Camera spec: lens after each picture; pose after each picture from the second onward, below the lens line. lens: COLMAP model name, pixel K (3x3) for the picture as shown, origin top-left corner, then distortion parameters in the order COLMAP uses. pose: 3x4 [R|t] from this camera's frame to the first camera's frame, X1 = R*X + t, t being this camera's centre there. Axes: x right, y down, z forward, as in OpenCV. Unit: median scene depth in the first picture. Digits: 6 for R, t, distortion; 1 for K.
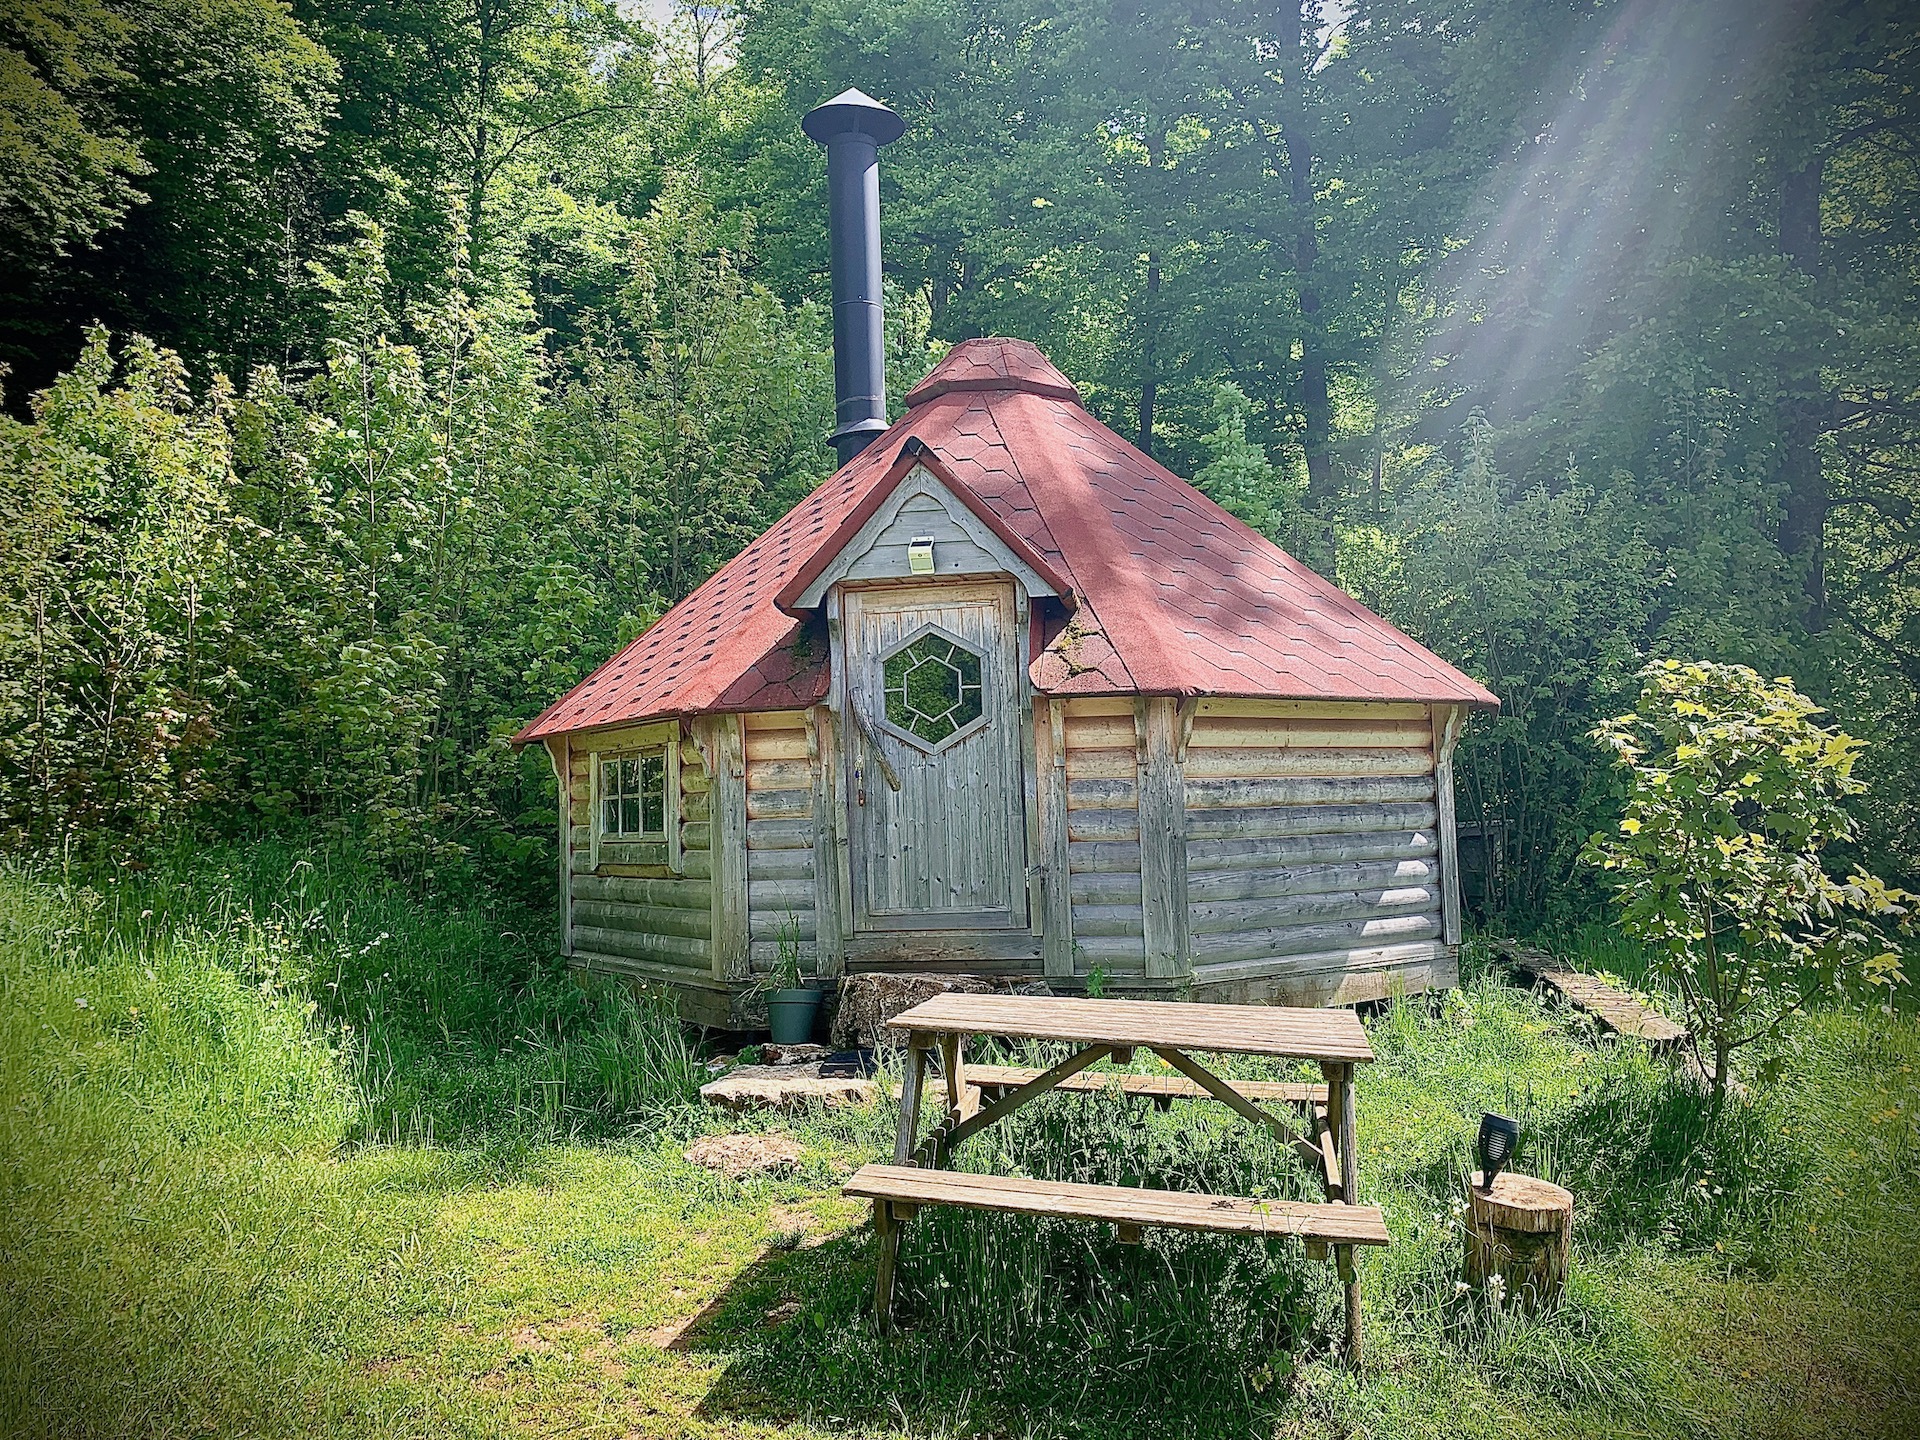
lens RADIAL K [[1467.0, 0, 964.1], [0, 1467.0, 703.6], [0, 0, 1]] dist [0.015046, -0.030740]
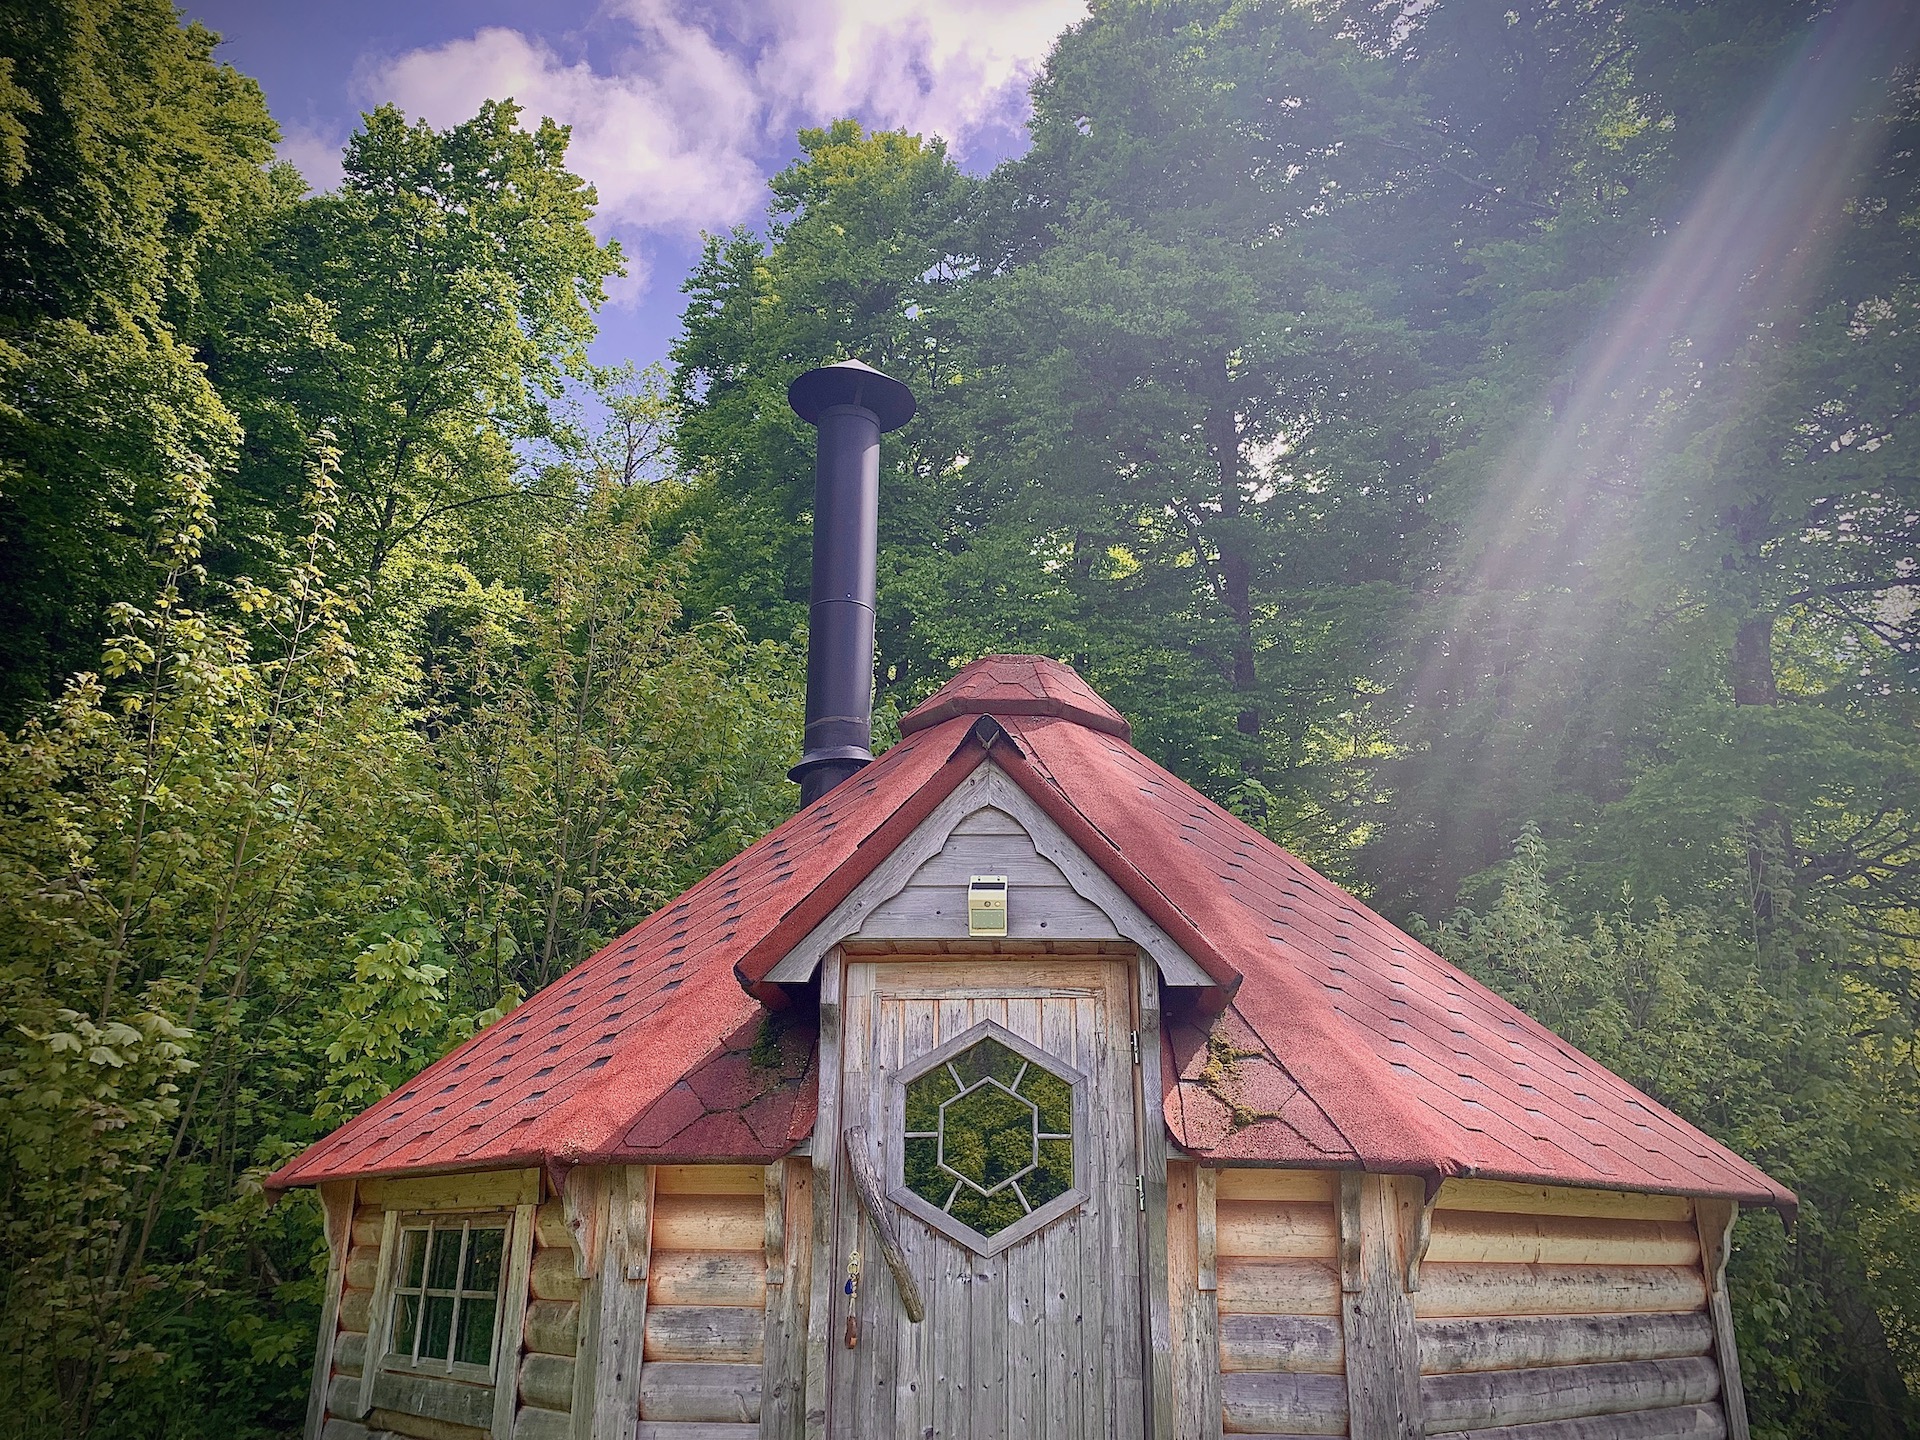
lens RADIAL K [[1467.0, 0, 941.0], [0, 1467.0, 736.9], [0, 0, 1]] dist [0.015046, -0.030740]
pose [[0.995696, 0.068667, 0.062243, -0.085921], [-0.049523, 0.961881, -0.268947, -0.004946], [-0.078338, 0.264707, 0.961142, 0.388653]]
